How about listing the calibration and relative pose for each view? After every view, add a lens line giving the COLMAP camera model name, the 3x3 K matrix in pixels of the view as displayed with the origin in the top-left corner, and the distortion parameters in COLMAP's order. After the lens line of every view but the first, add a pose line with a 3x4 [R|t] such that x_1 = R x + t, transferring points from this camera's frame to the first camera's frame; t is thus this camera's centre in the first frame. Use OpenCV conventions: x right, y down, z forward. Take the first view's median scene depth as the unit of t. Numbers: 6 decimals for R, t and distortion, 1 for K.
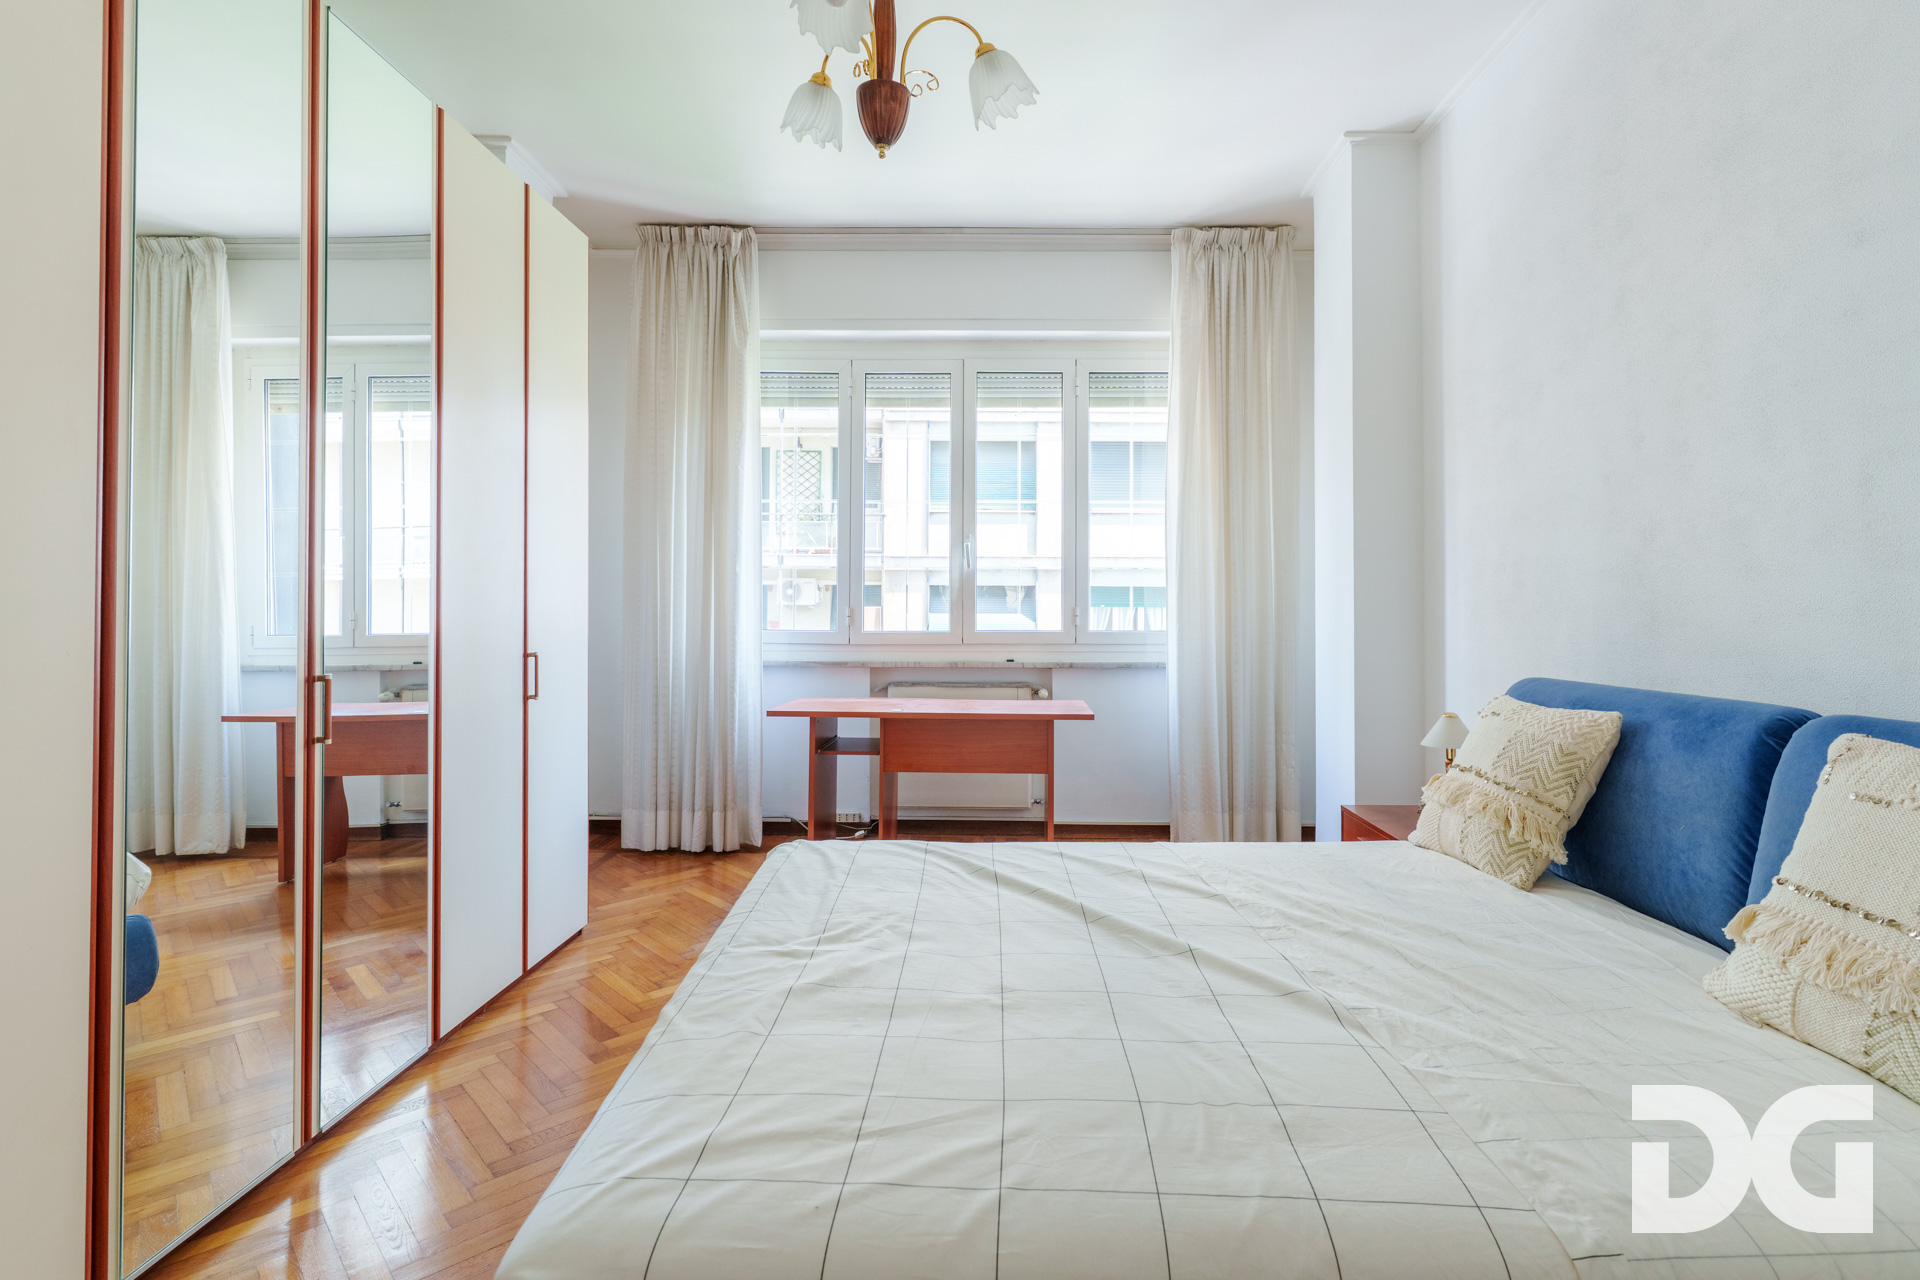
lens RADIAL K [[961.0, 0, 1030.8], [0, 961.0, 604.1], [0, 0, 1]] dist [-0.030696, 0.036301]
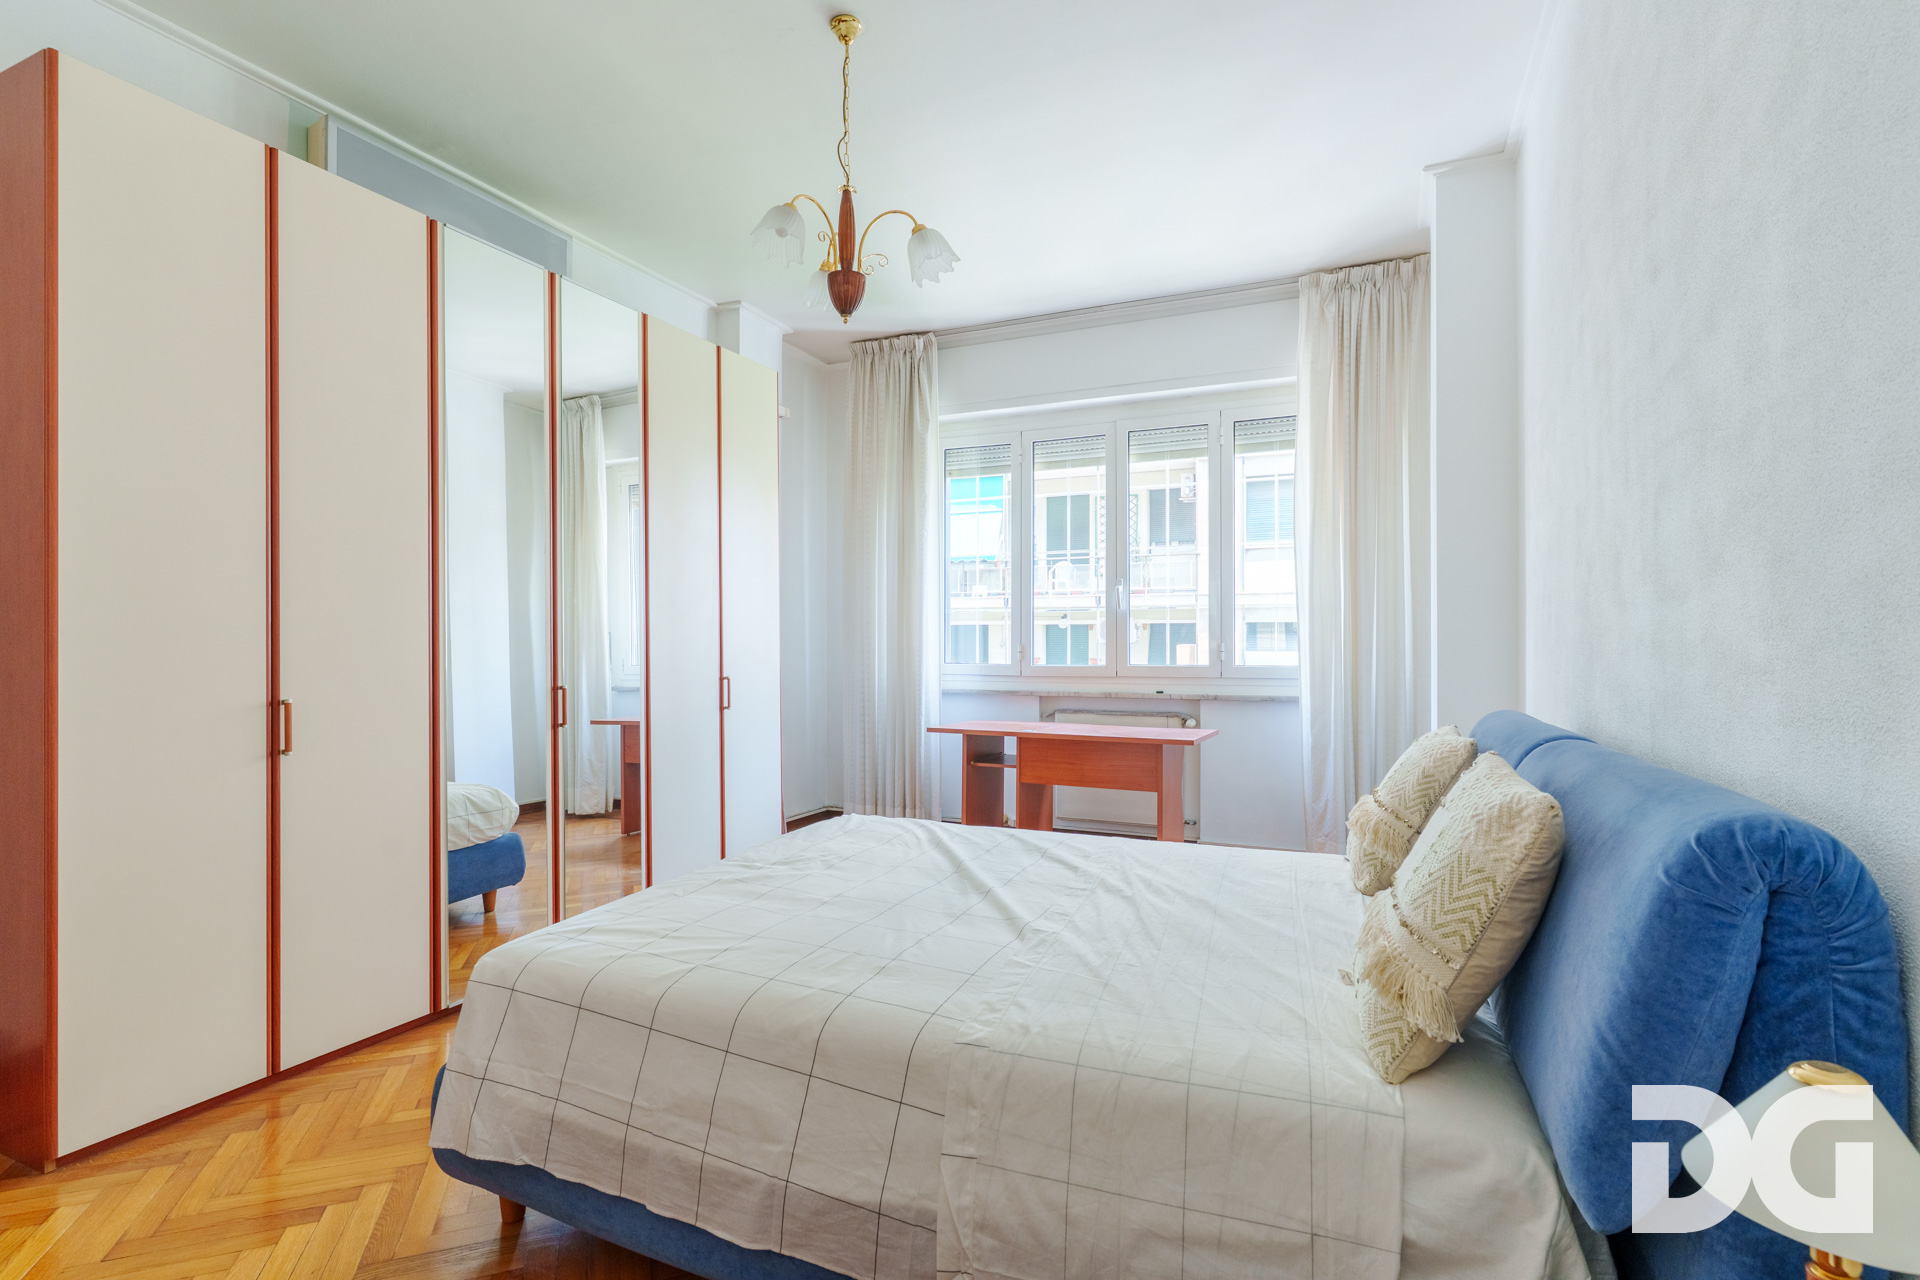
lens RADIAL K [[935.2, 0, 949.4], [0, 935.2, 645.6], [0, 0, 1]] dist [0.000929, 0.000564]
pose [[0.911691, -0.003486, -0.410862, 0.217173], [0.004925, 0.999985, 0.002444, 0.002111], [0.410847, -0.004251, 0.911694, -0.078866]]
